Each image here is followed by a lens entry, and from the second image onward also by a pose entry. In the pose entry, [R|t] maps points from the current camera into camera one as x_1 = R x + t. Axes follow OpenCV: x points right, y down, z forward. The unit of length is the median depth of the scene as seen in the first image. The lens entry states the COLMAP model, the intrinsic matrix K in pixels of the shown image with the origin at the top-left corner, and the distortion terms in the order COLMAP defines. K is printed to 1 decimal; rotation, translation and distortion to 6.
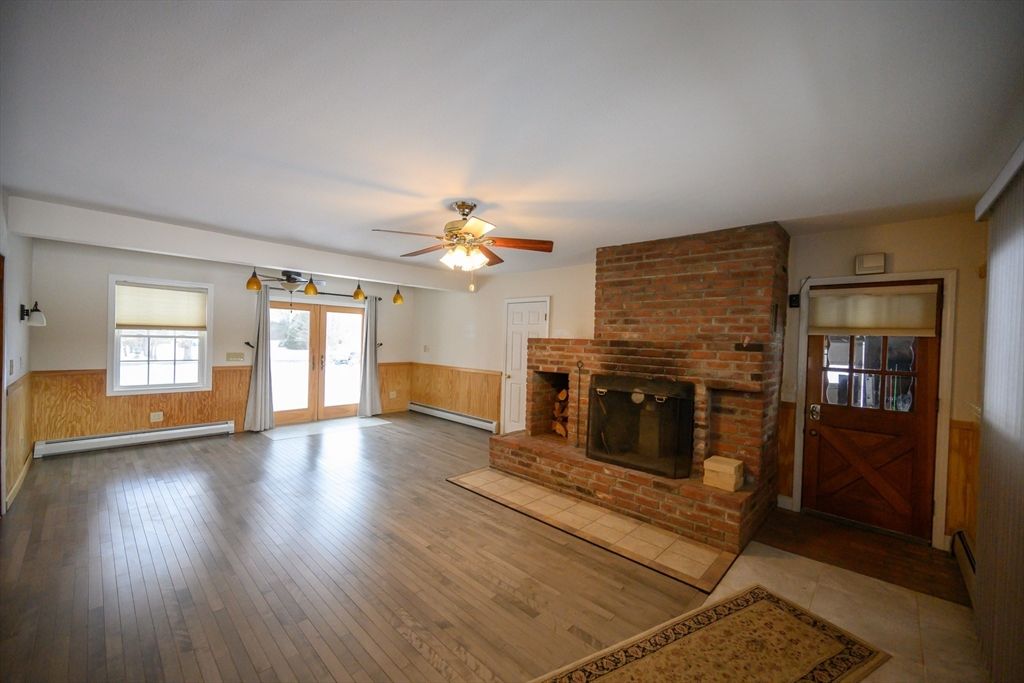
lens RADIAL K [[402.4, 0, 514.4], [0, 402.4, 344.0], [0, 0, 1]] dist [-0.000207, -0.000111]
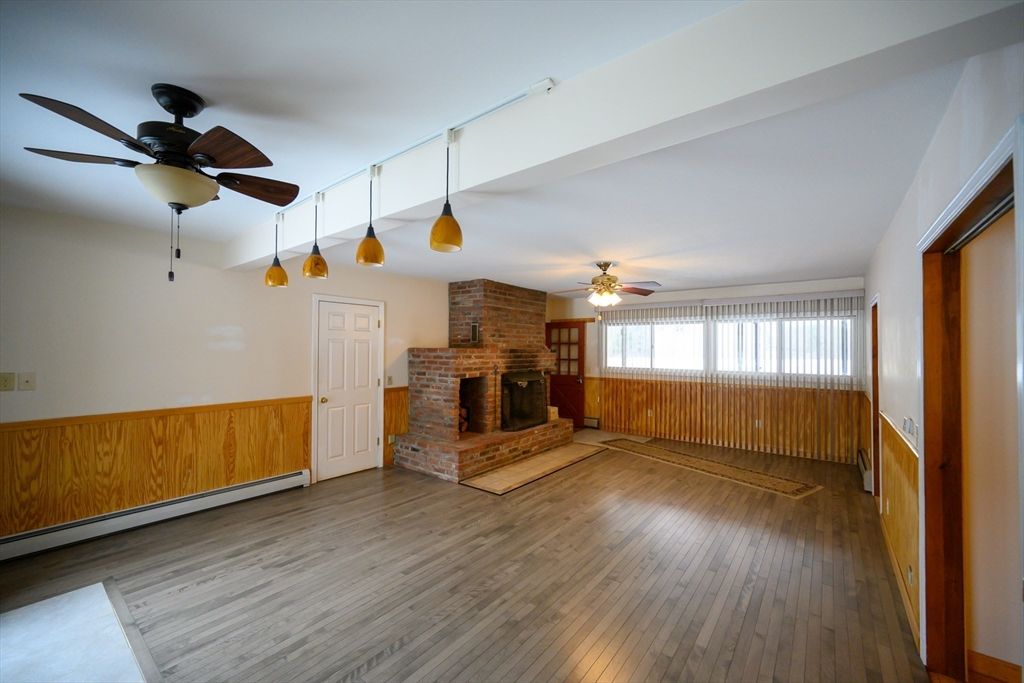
lens RADIAL K [[402.4, 0, 514.4], [0, 402.4, 344.0], [0, 0, 1]] dist [-0.000207, -0.000111]
pose [[-0.093064, -0.017416, 0.995508, -1.123921], [0.004654, 0.999828, 0.017927, -0.049287], [-0.995649, 0.006302, -0.092967, 1.033652]]
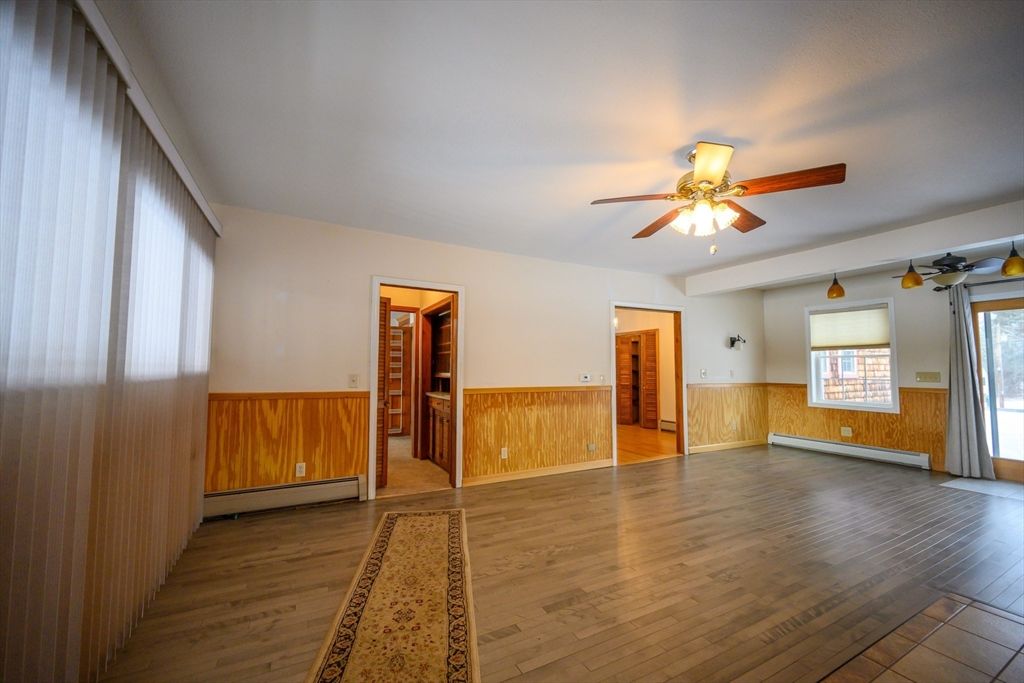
lens RADIAL K [[402.4, 0, 514.4], [0, 402.4, 344.0], [0, 0, 1]] dist [-0.000207, -0.000111]
pose [[-0.325360, -0.089304, -0.941364, 0.506274], [-0.027999, 0.996004, -0.084811, 0.079502], [0.945176, -0.001237, -0.326560, 0.631053]]
